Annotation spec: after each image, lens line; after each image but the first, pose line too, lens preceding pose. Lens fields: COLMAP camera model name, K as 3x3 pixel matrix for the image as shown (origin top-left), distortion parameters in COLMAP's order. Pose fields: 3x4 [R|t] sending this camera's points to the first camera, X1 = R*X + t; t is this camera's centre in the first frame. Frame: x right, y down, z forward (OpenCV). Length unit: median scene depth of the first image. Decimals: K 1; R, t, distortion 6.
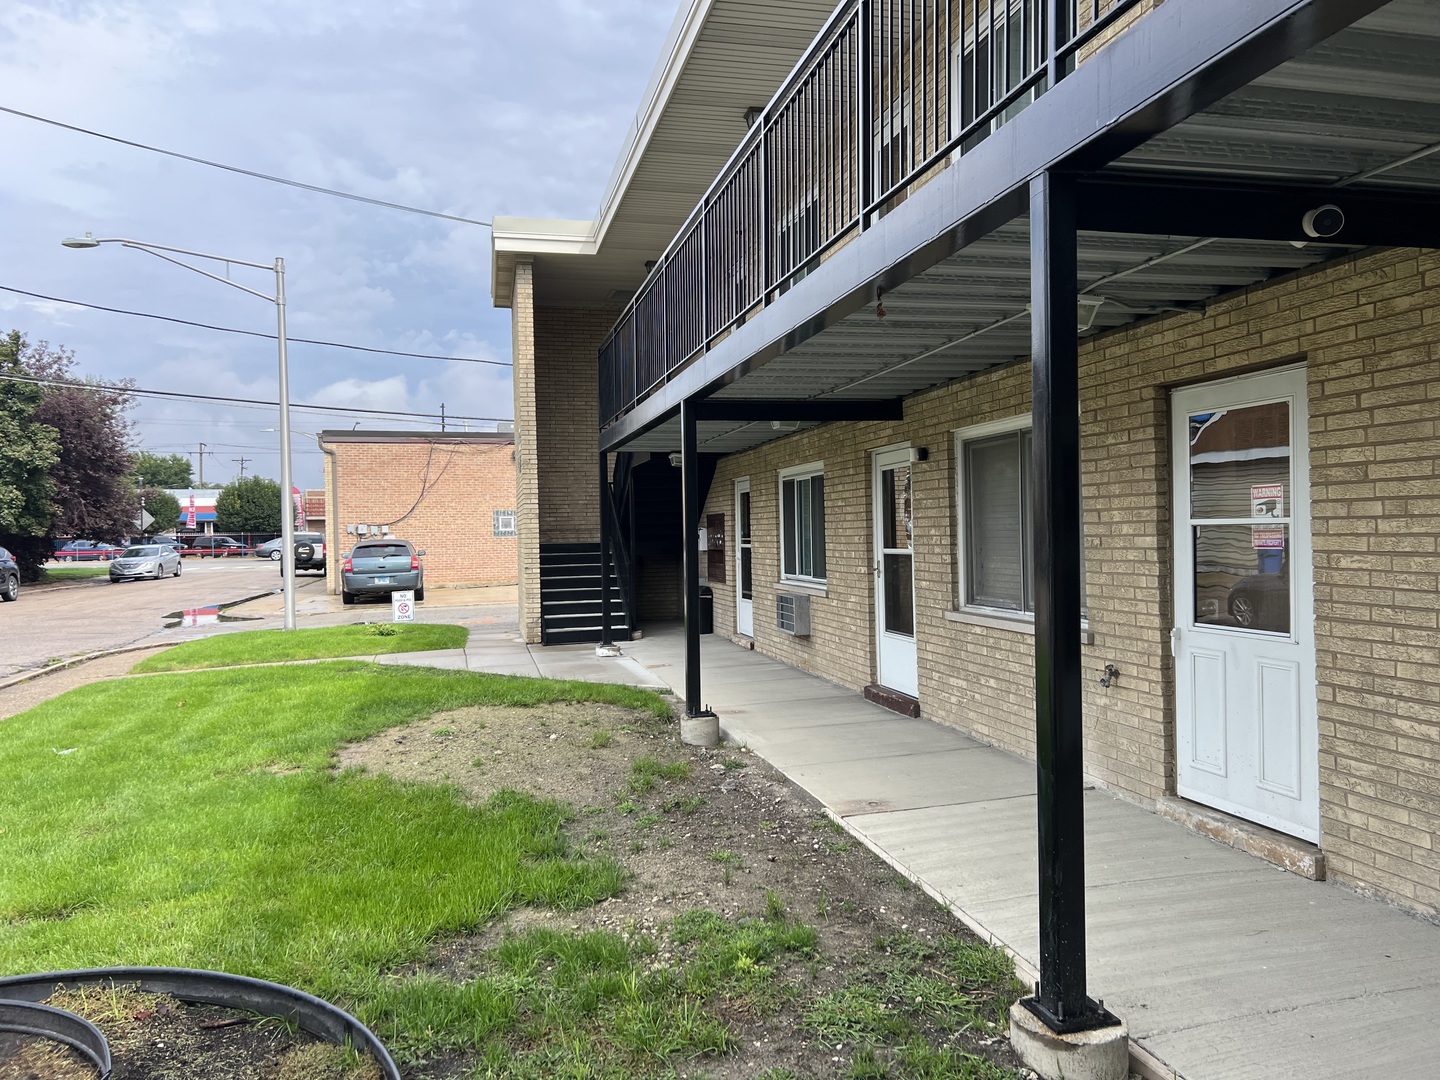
lens RADIAL K [[1076.6, 0, 714.4], [0, 1076.6, 538.1], [0, 0, 1]] dist [0.006242, -0.018159]
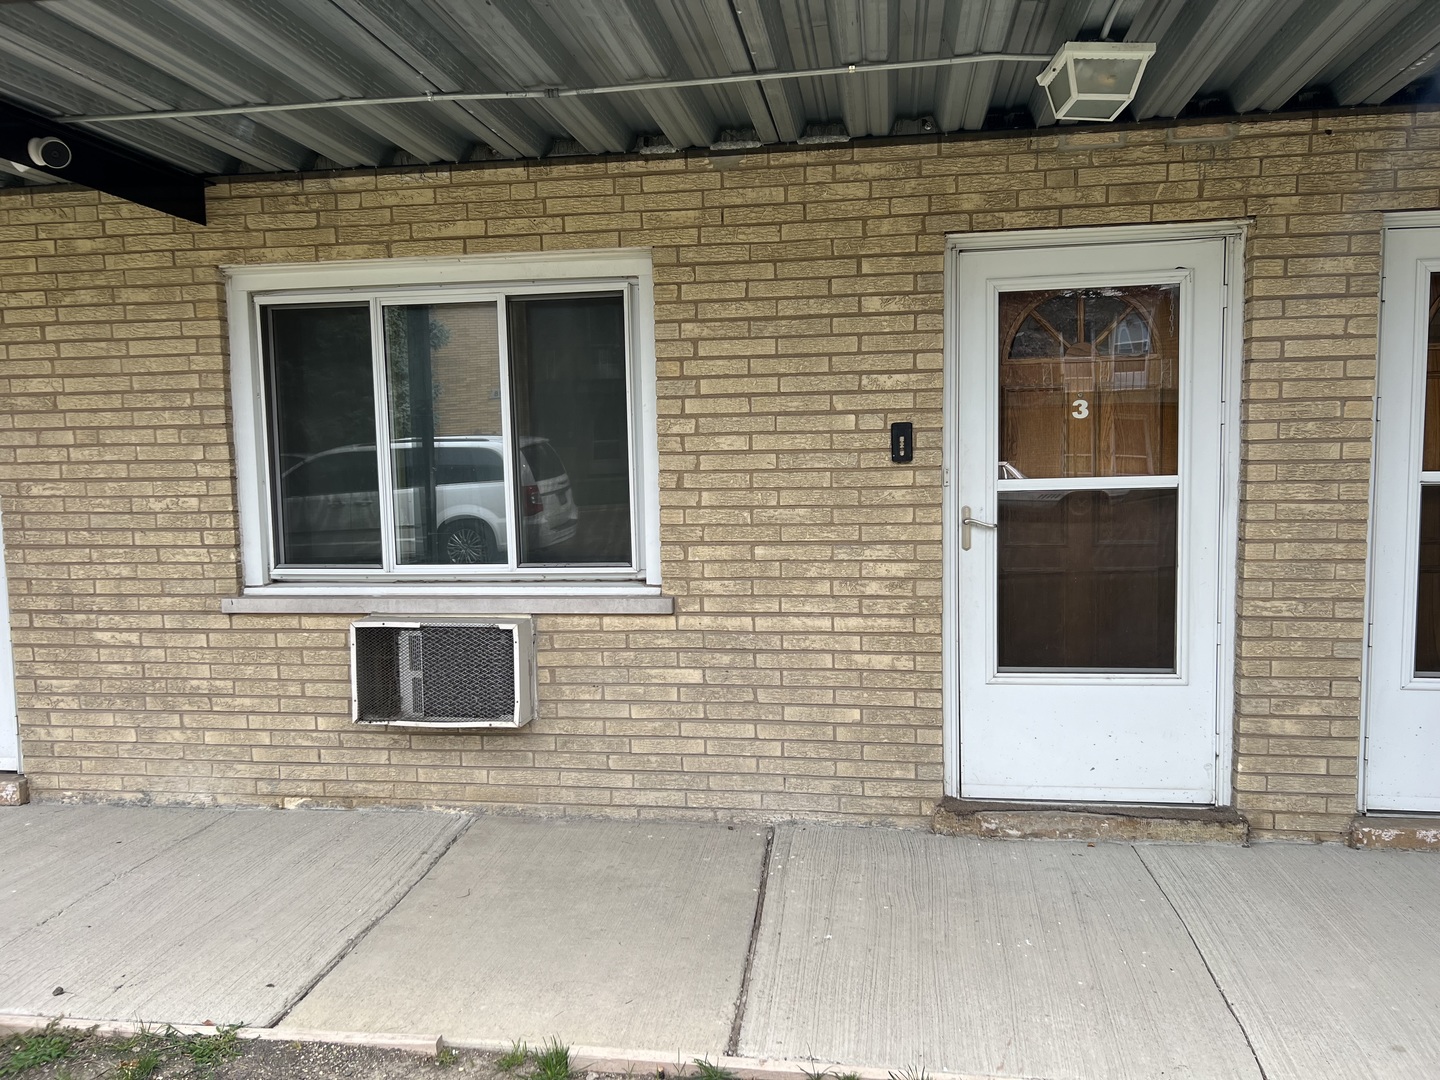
lens RADIAL K [[1076.6, 0, 710.5], [0, 1076.6, 538.2], [0, 0, 1]] dist [0.006242, -0.018159]
pose [[0.364458, -0.061583, 0.929181, -0.141854], [0.015220, 0.998072, 0.060179, 0.016902], [-0.931096, -0.007790, 0.364692, 0.026972]]
